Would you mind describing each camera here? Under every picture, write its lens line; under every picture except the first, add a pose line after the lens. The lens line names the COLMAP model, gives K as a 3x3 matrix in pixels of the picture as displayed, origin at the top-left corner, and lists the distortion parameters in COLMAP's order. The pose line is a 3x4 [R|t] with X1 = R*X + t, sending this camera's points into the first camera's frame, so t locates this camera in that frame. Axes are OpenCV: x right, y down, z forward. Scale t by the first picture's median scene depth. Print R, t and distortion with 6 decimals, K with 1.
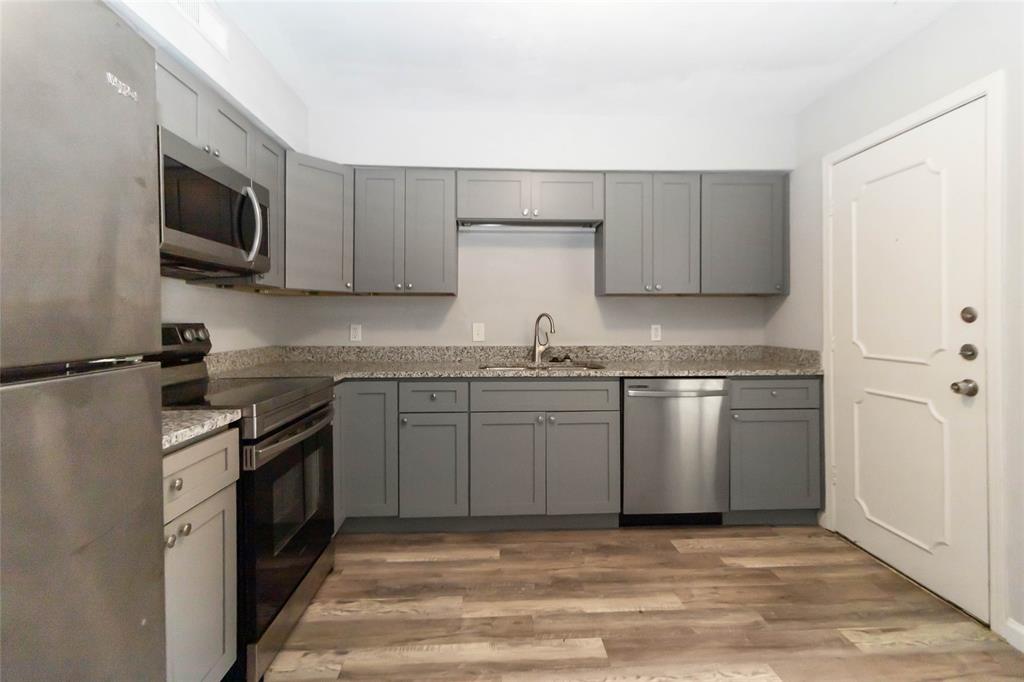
lens RADIAL K [[473.8, 0, 512.5], [0, 473.8, 311.4], [0, 0, 1]] dist [0.002318, -0.000178]
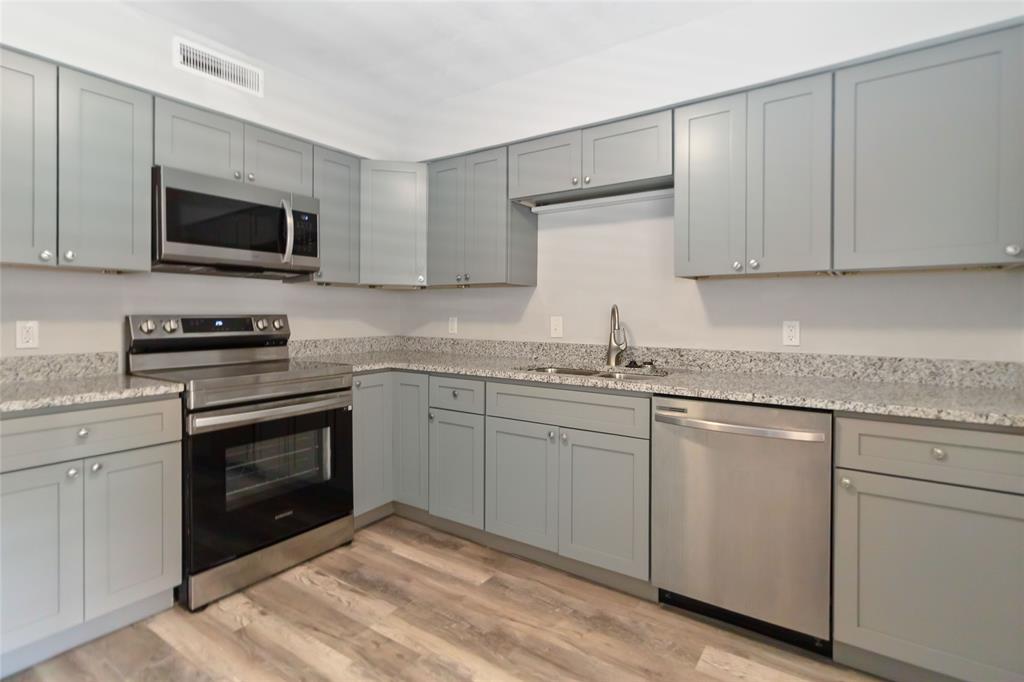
lens RADIAL K [[502.9, 0, 513.2], [0, 502.9, 308.7], [0, 0, 1]] dist [0.000813, 0.000098]
pose [[0.797633, -0.002117, -0.603140, 0.527409], [0.008089, 0.999941, 0.007188, 0.004216], [0.603089, -0.010612, 0.797603, 0.274667]]
